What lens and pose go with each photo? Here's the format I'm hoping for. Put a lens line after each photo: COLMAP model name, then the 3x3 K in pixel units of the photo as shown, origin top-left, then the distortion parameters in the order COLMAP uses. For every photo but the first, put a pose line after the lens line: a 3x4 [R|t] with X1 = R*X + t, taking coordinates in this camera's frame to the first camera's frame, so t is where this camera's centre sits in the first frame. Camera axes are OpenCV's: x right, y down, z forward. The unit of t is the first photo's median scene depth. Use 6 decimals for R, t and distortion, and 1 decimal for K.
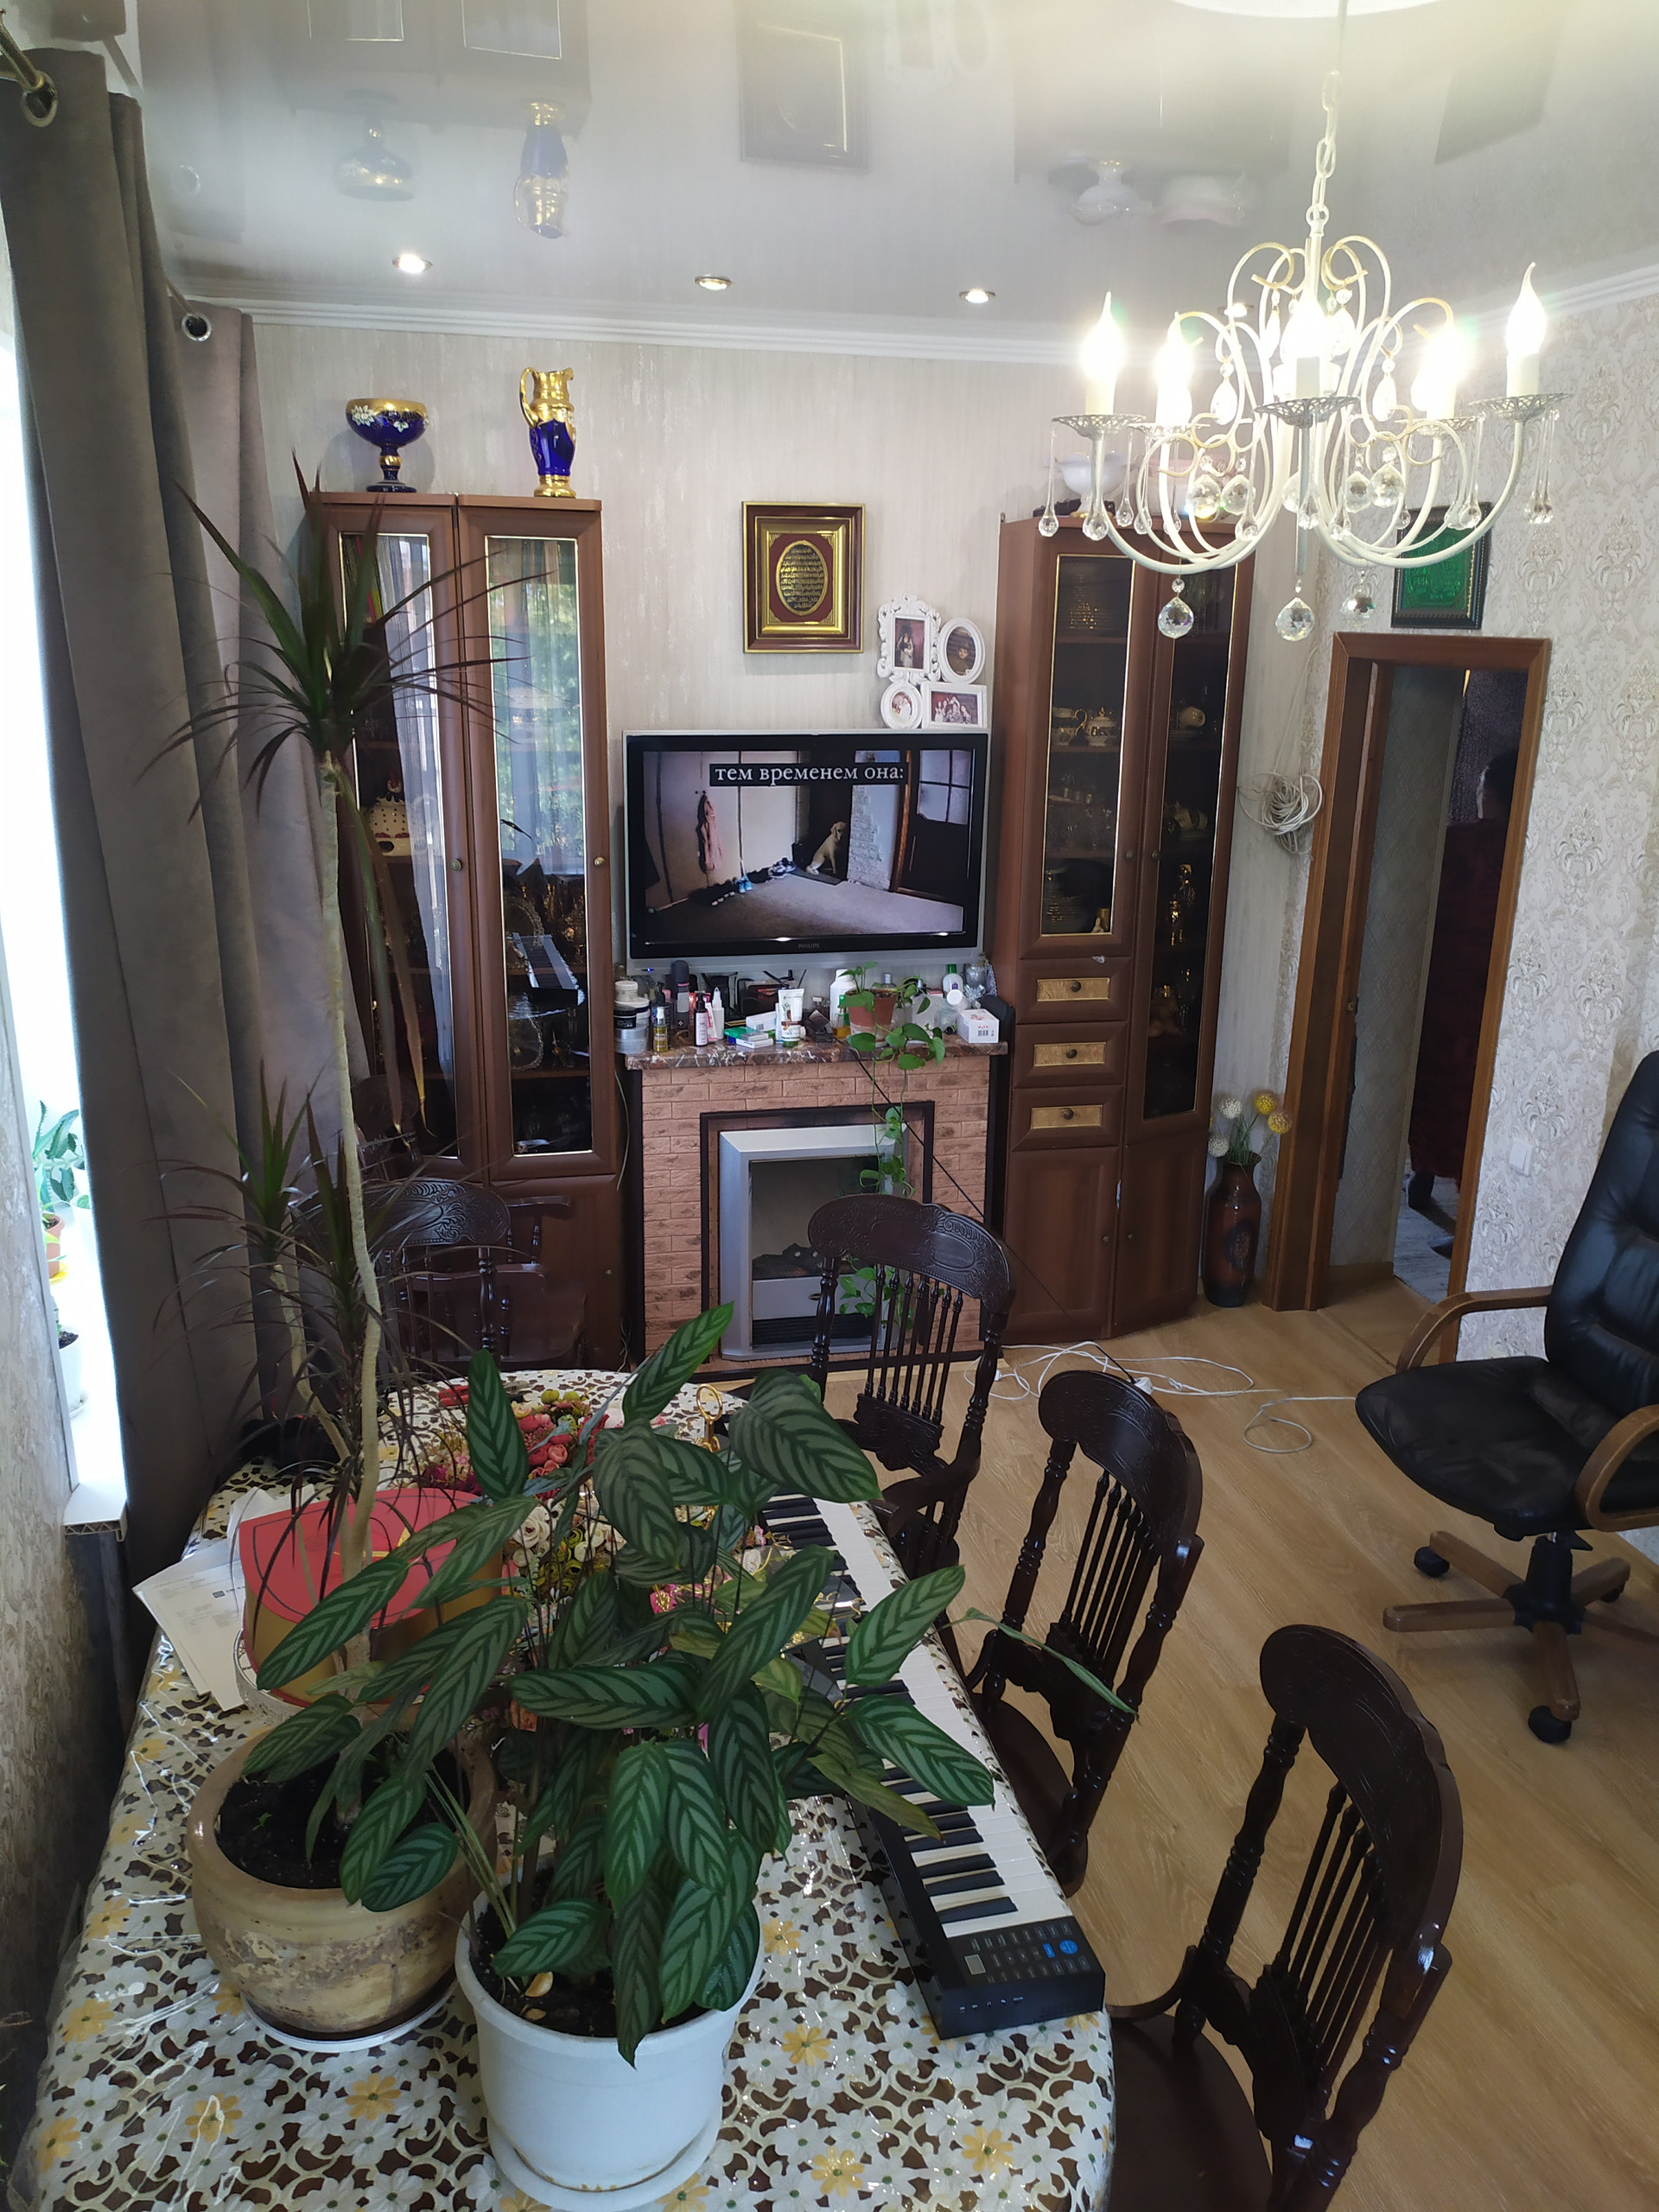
lens RADIAL K [[1657.6, 0, 828.7], [0, 1657.6, 1094.6], [0, 0, 1]] dist [0.059627, -0.064833]
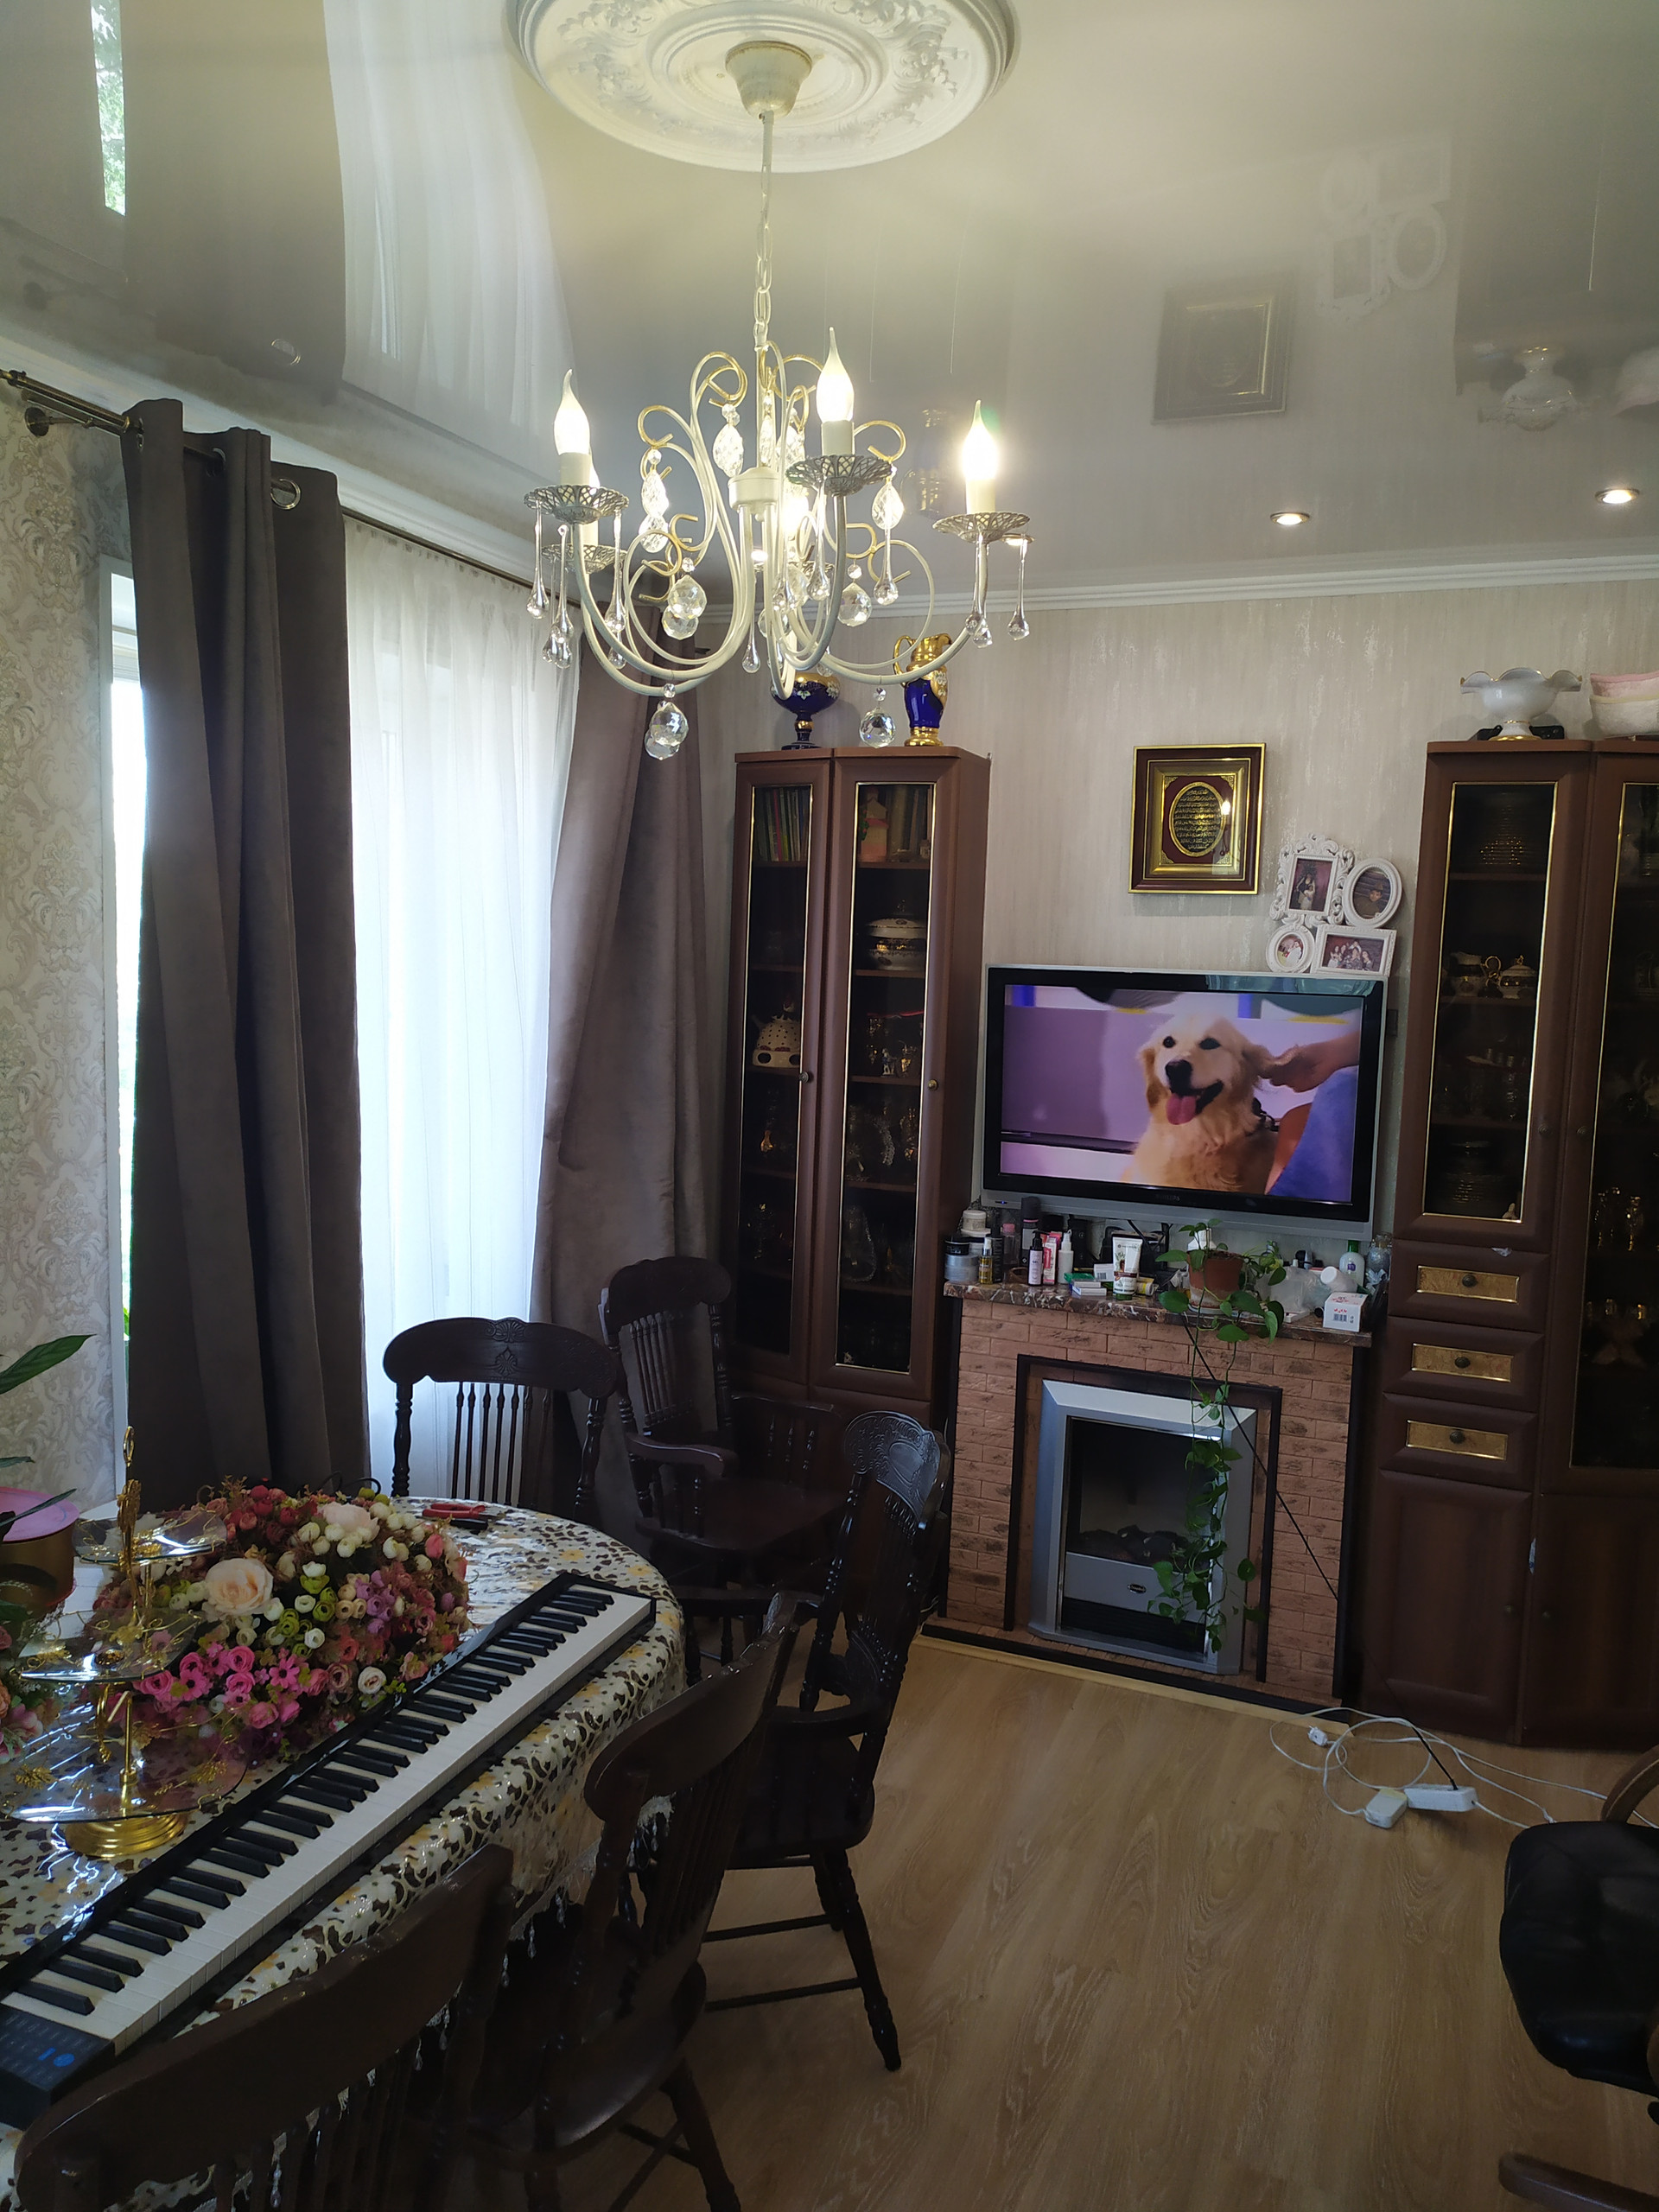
lens RADIAL K [[1657.6, 0, 841.8], [0, 1657.6, 1088.9], [0, 0, 1]] dist [0.059627, -0.064833]
pose [[0.818334, 0.065912, -0.570951, 0.419920], [-0.175132, 0.974757, -0.138485, 0.013805], [0.547410, 0.213318, 0.809220, 0.154756]]
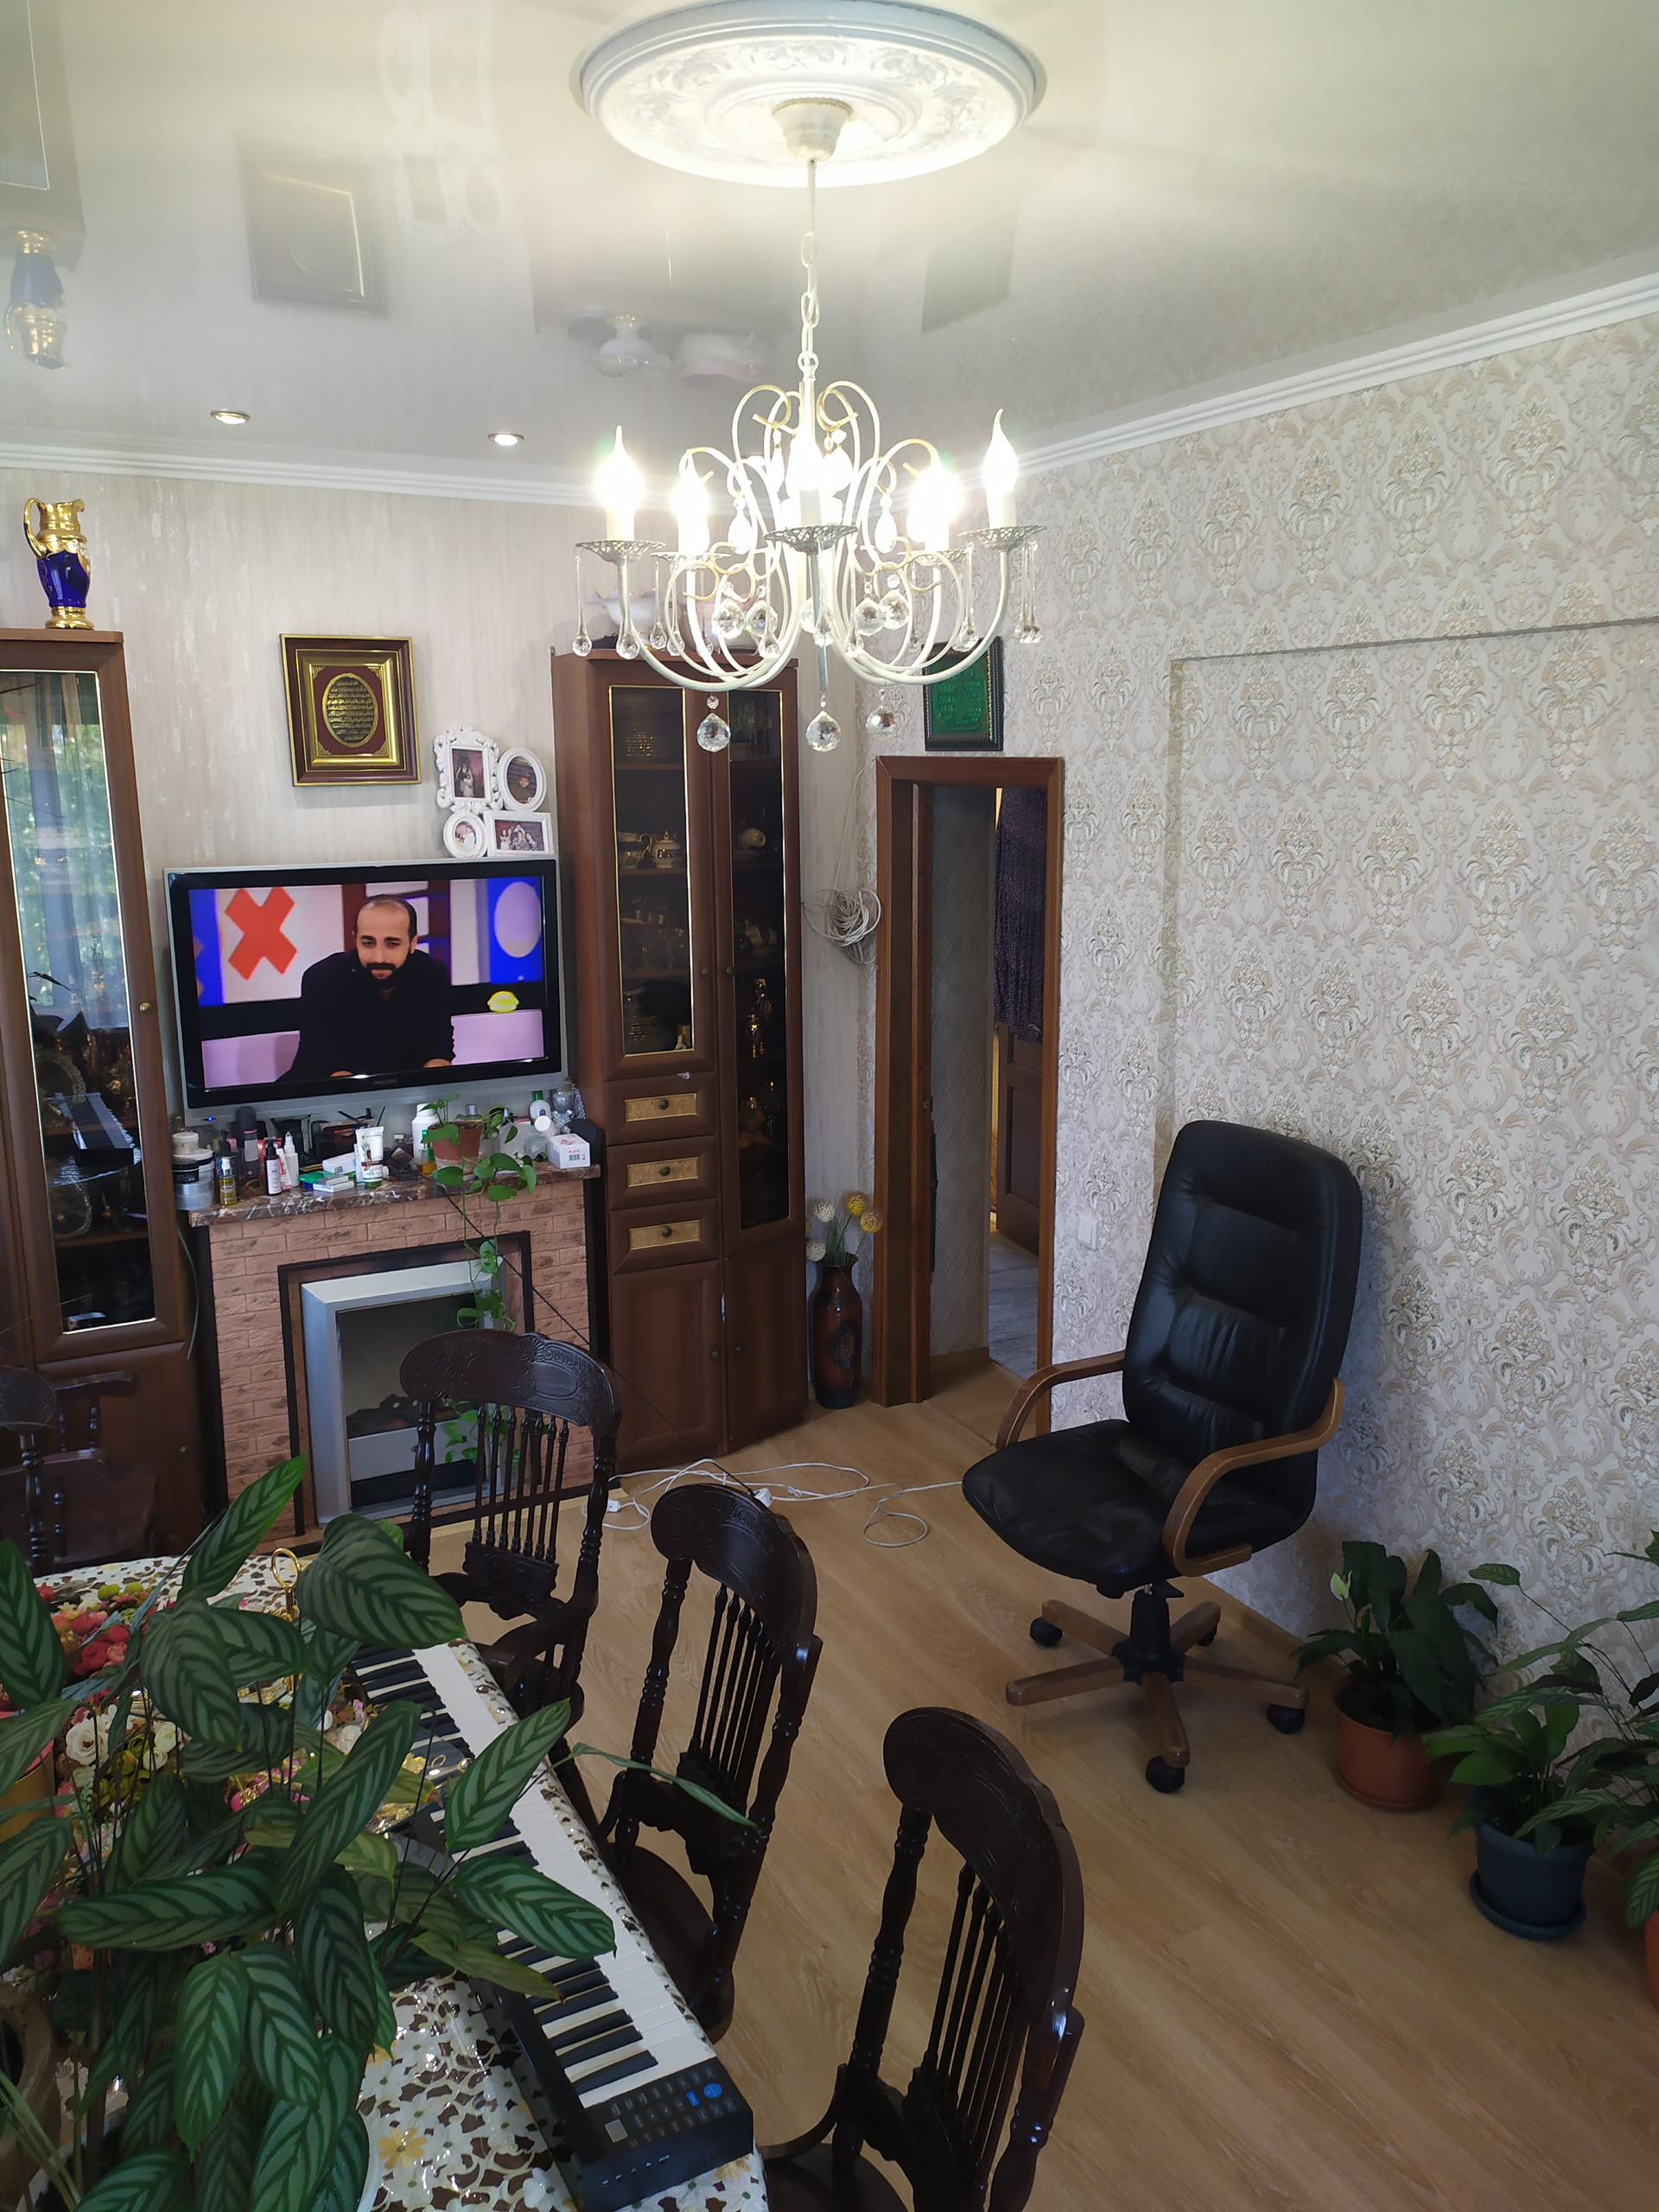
lens RADIAL K [[1657.6, 0, 829.5], [0, 1657.6, 1088.1], [0, 0, 1]] dist [0.059627, -0.064833]
pose [[0.968629, -0.069761, 0.238519, 0.008077], [0.088820, 0.993578, -0.070103, 0.005465], [-0.232097, 0.089089, 0.968604, 0.002427]]
